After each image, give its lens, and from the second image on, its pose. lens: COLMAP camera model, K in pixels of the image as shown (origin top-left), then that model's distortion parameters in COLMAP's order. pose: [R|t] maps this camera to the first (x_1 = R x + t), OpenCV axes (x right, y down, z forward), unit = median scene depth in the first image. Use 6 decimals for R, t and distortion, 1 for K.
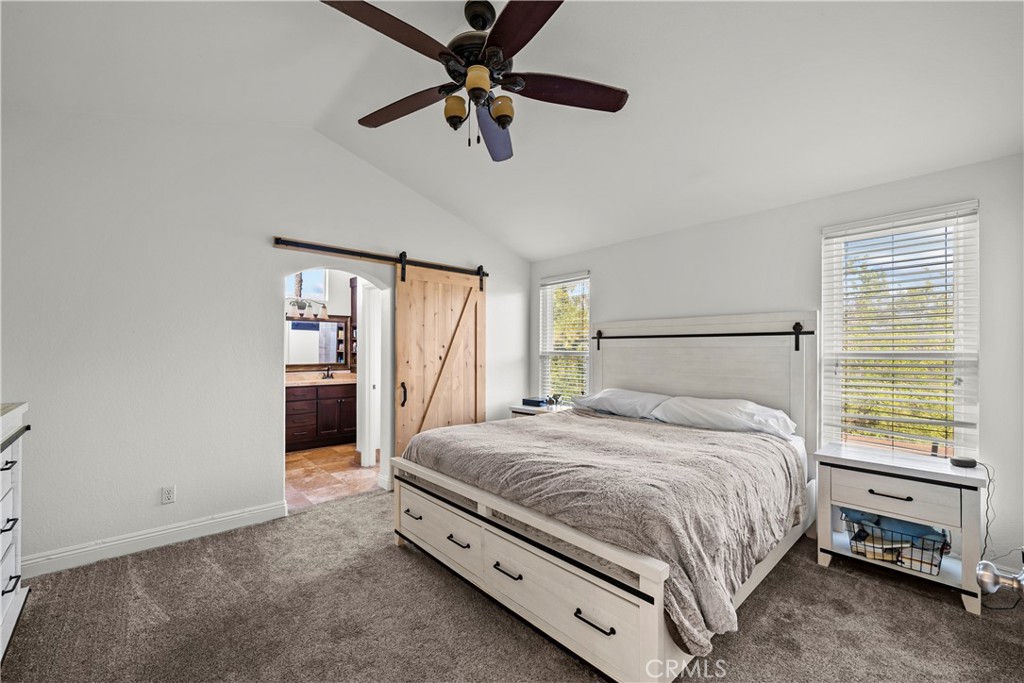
lens RADIAL K [[406.6, 0, 505.1], [0, 406.6, 349.2], [0, 0, 1]] dist [-0.001039, 0.000113]
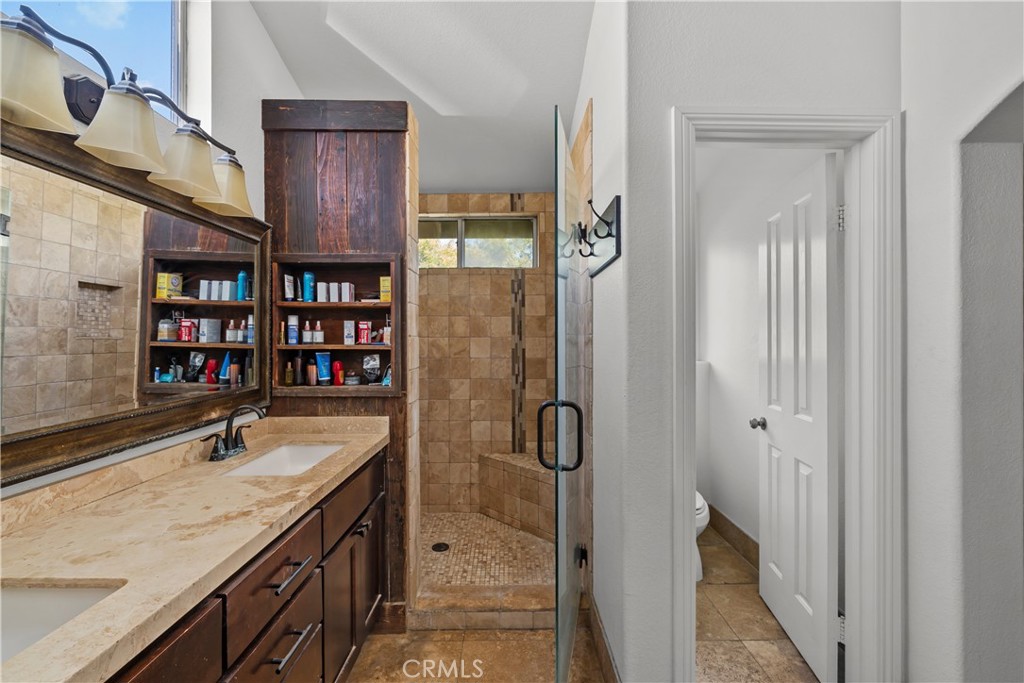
lens RADIAL K [[406.6, 0, 510.6], [0, 406.6, 339.6], [0, 0, 1]] dist [-0.001039, 0.000113]
pose [[0.677332, -0.007573, 0.735639, -0.573425], [0.000915, 0.999955, 0.009452, -0.001412], [-0.735677, -0.005729, 0.677308, 0.779668]]
